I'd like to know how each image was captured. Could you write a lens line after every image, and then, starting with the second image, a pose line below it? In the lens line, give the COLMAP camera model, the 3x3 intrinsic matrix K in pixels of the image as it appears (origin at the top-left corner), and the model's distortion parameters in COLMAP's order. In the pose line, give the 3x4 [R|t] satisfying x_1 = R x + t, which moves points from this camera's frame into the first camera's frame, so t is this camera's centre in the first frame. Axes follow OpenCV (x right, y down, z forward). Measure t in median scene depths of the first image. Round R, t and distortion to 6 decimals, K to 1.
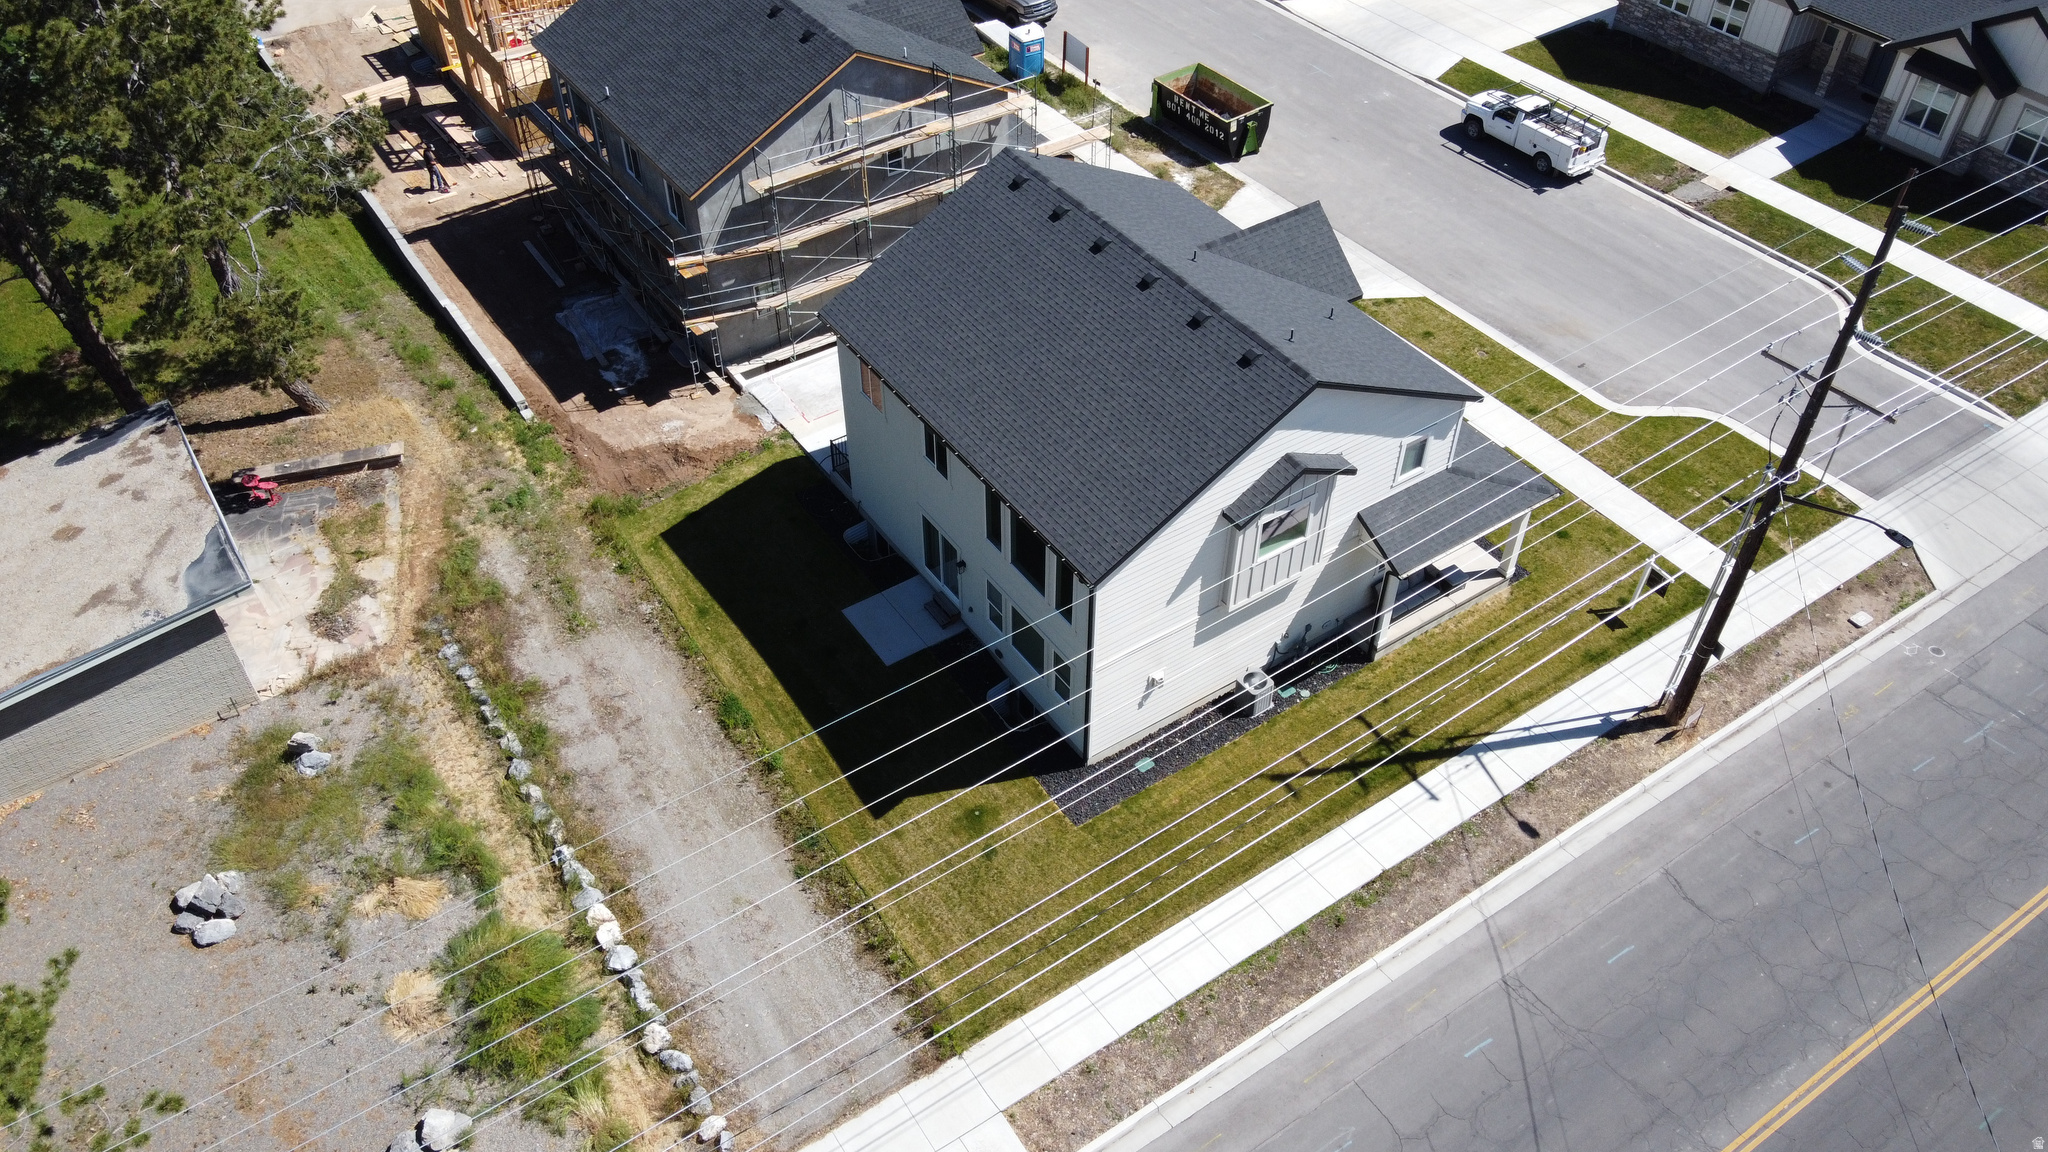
lens RADIAL K [[1558.5, 0, 1019.0], [0, 1558.5, 576.6], [0, 0, 1]] dist [0.010274, 0.006639]
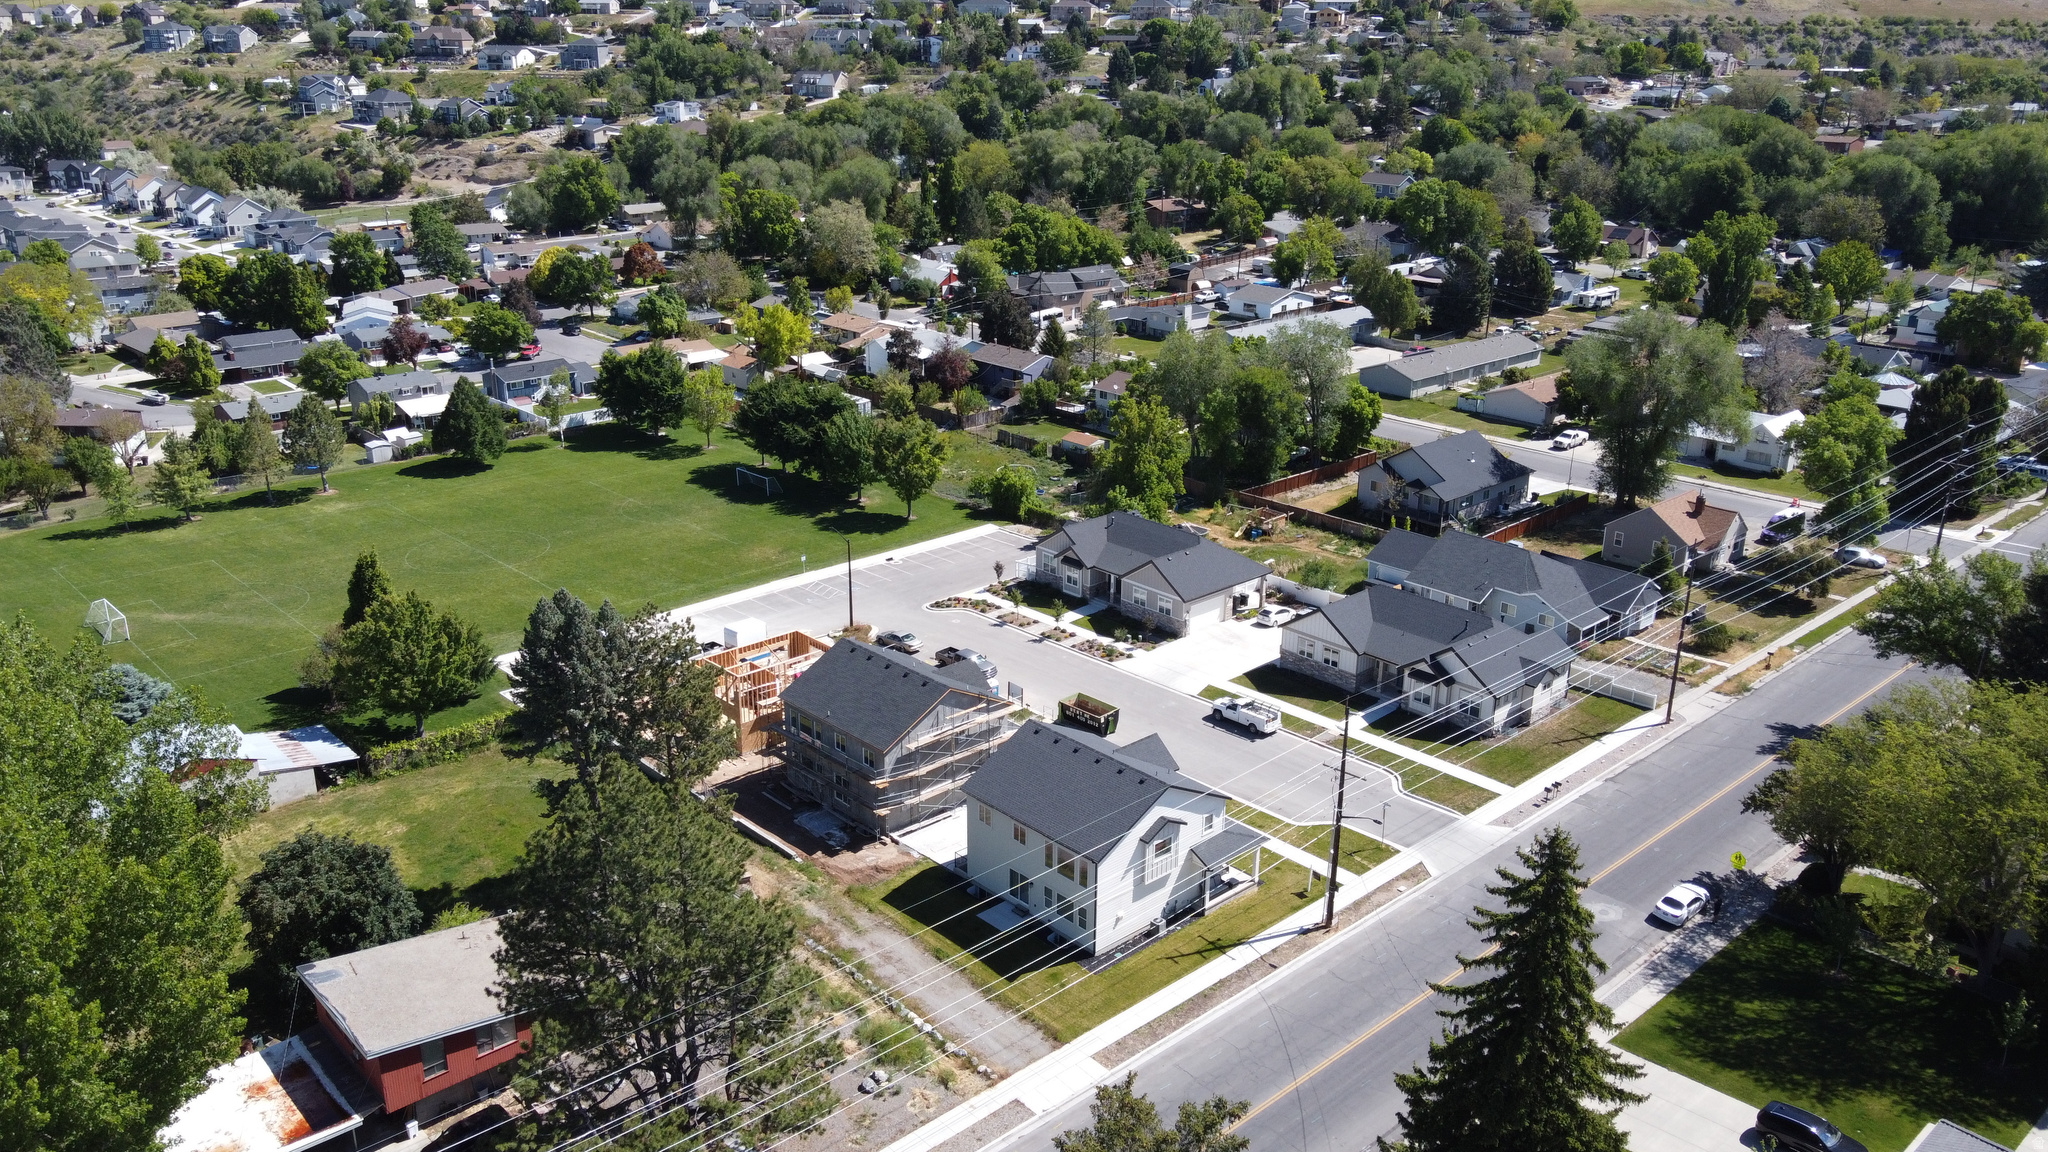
lens RADIAL K [[1574.9, 0, 1023.1], [0, 1574.9, 571.1], [0, 0, 1]] dist [-0.021647, 0.078879]
pose [[0.988766, -0.041908, 0.143476, -0.315789], [0.097380, 0.908834, -0.405633, 0.449095], [-0.113396, 0.415048, 0.902705, -1.155826]]
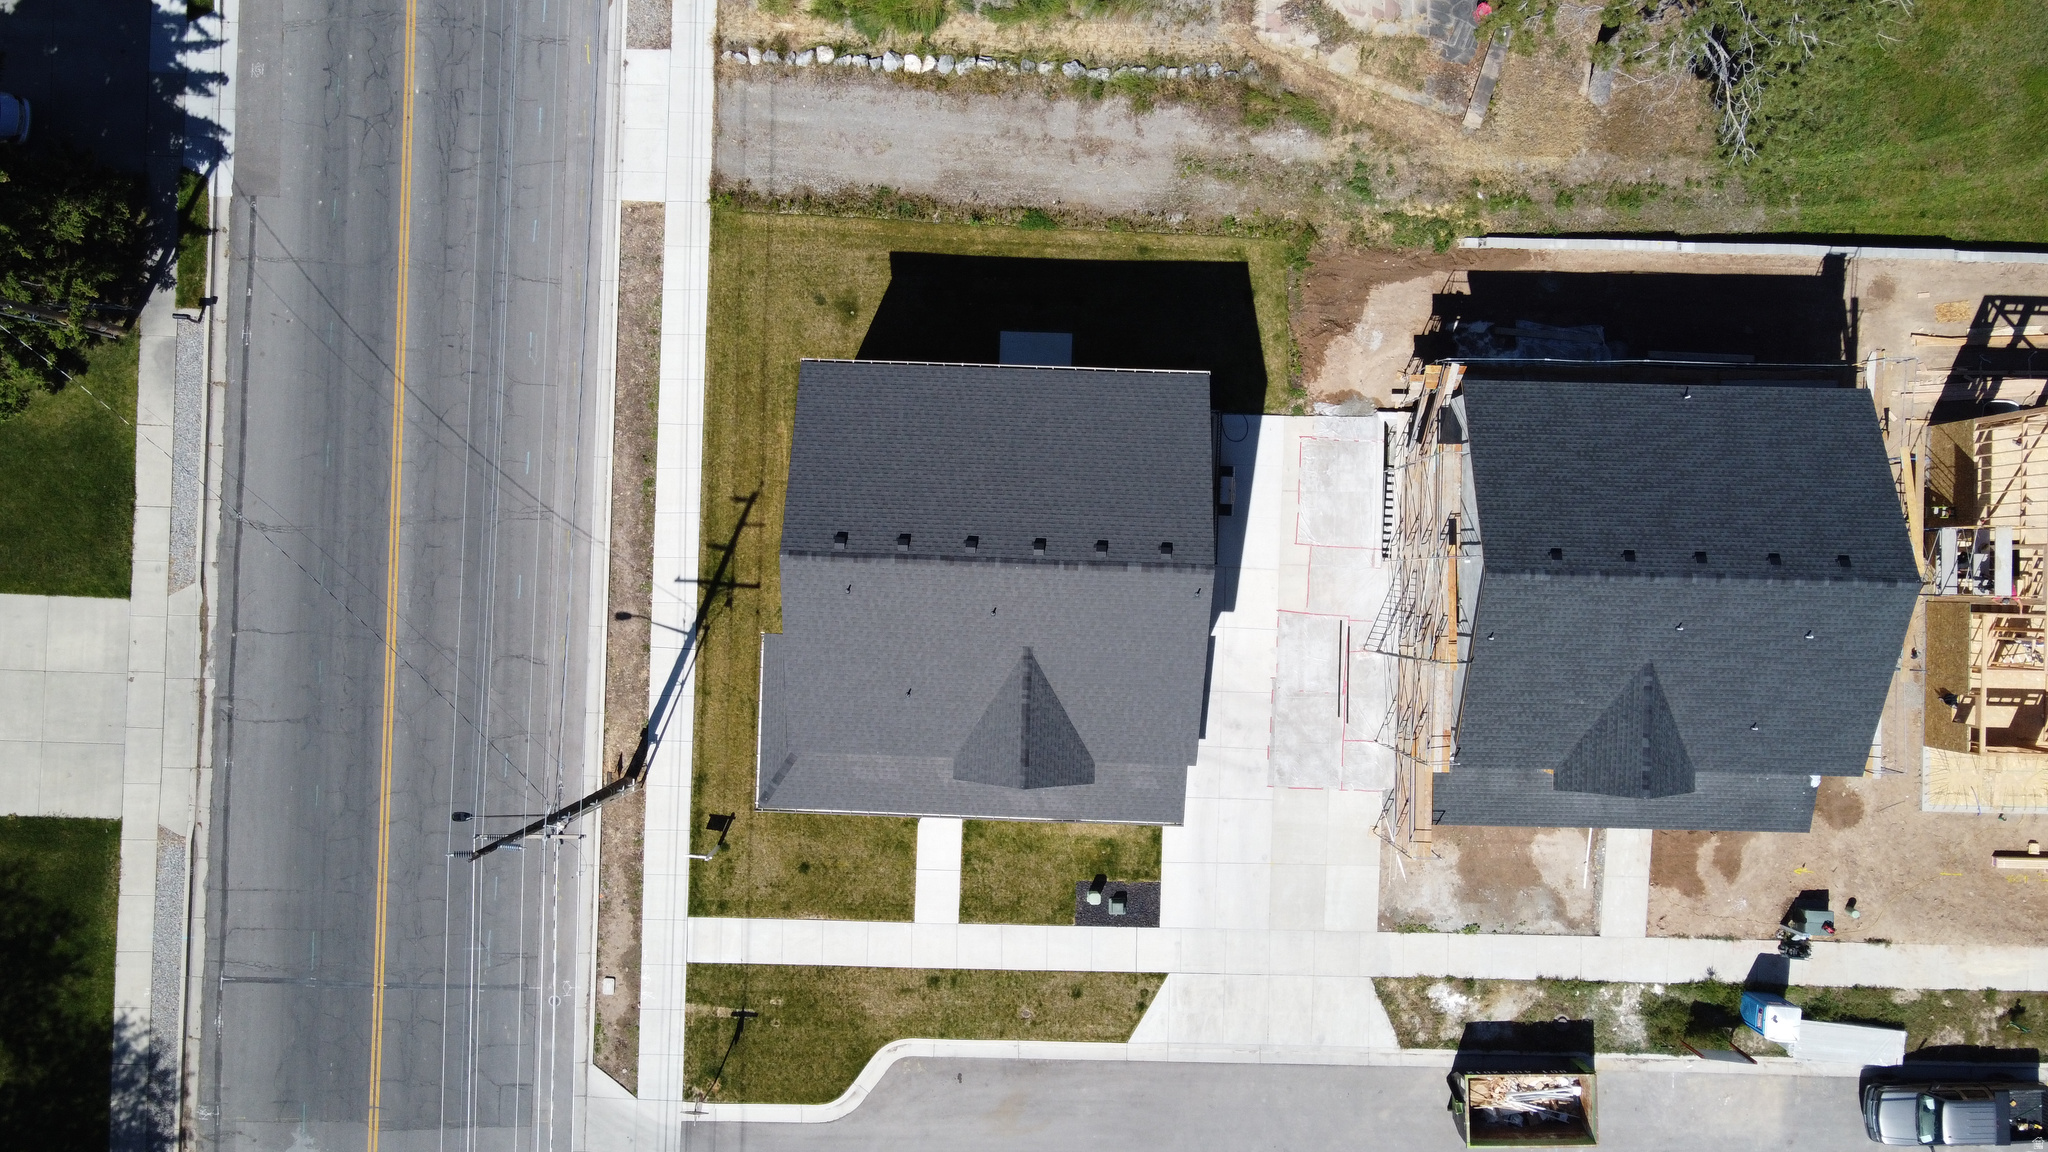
lens RADIAL K [[1574.9, 0, 1023.1], [0, 1574.9, 571.1], [0, 0, 1]] dist [-0.021647, 0.078879]
pose [[-0.582195, 0.813048, 0.001039, 0.058165], [-0.560620, -0.402366, 0.723745, -0.855025], [0.588858, 0.420778, 0.690067, 0.153049]]
